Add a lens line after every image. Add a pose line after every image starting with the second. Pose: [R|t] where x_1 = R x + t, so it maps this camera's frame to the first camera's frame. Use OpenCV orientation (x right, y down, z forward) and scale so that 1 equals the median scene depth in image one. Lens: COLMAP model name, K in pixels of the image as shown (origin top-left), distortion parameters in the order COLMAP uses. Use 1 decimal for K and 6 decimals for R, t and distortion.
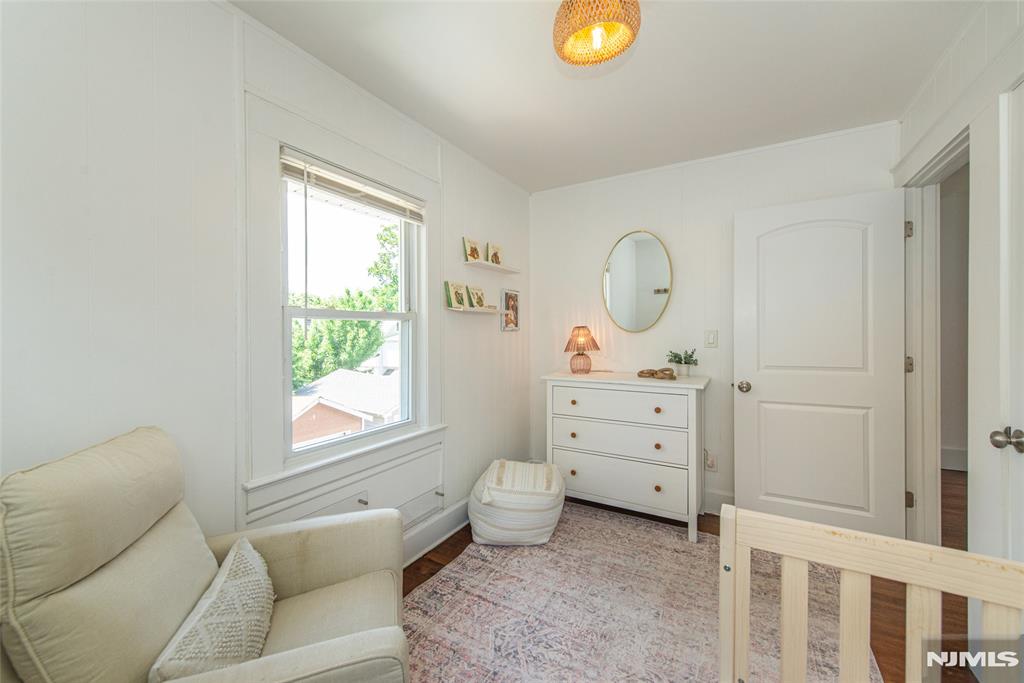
lens RADIAL K [[415.3, 0, 512.0], [0, 415.3, 341.5], [0, 0, 1]] dist [0.013896, 0.000000]
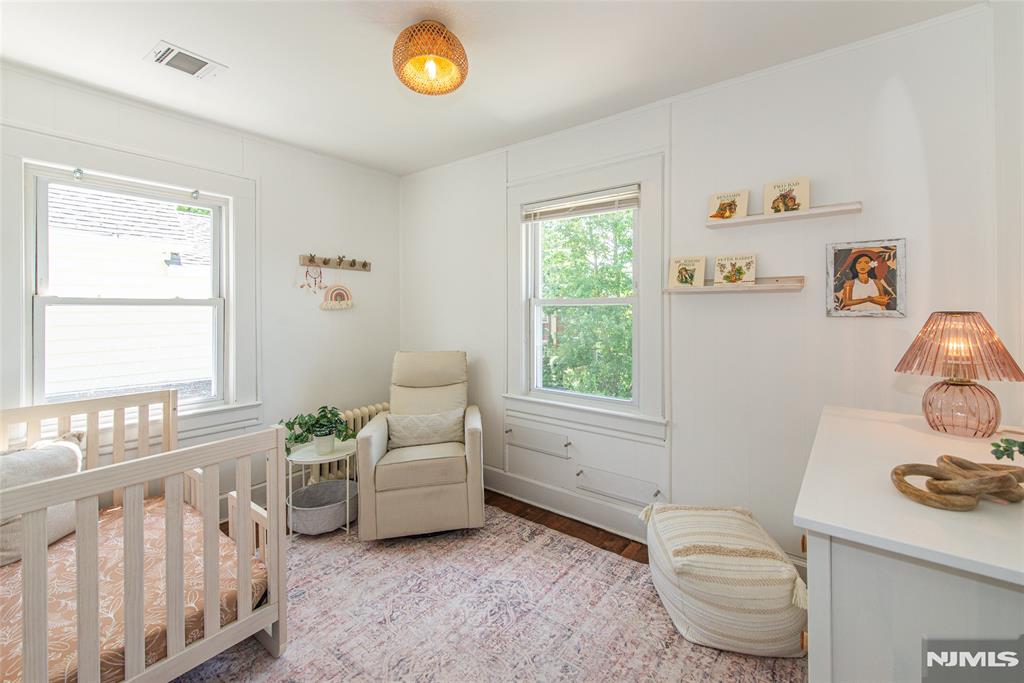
lens RADIAL K [[415.3, 0, 515.3], [0, 415.3, 312.6], [0, 0, 1]] dist [0.000684, 0.000150]
pose [[-0.135443, 0.018124, -0.990619, 0.695221], [-0.019960, 0.999580, 0.021017, -0.040093], [0.990584, 0.022619, -0.135025, 0.734939]]
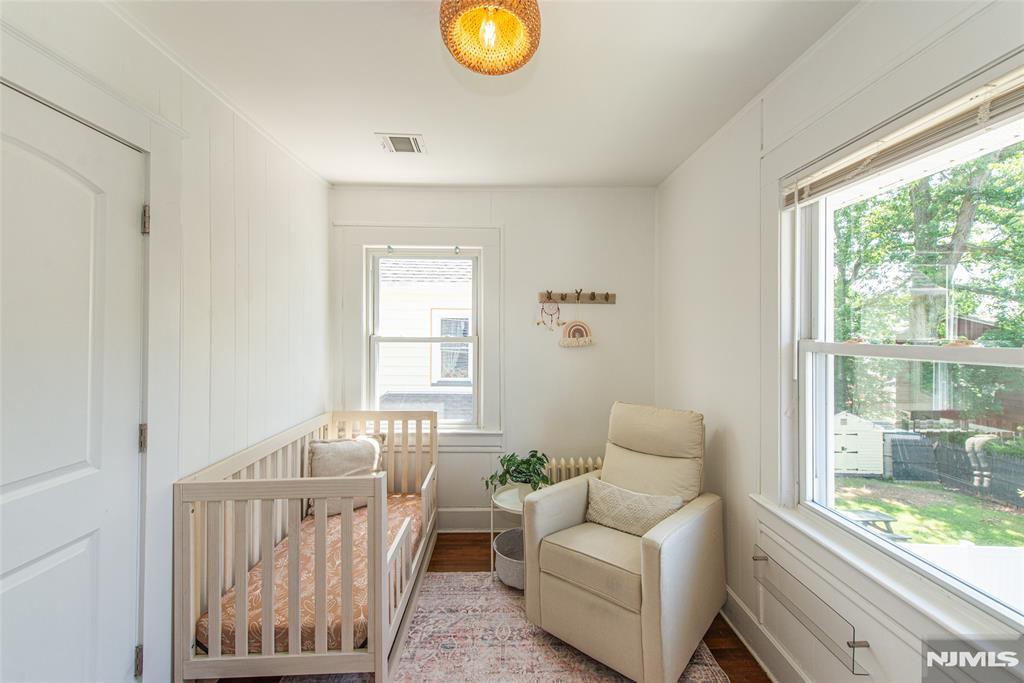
lens RADIAL K [[405.3, 0, 515.0], [0, 405.3, 331.6], [0, 0, 1]] dist [0.013187, -0.000071]
pose [[-0.850214, 0.004364, -0.526419, 0.307929], [-0.007735, 0.999754, 0.020781, -0.075542], [0.526380, 0.021741, -0.849971, 0.909760]]
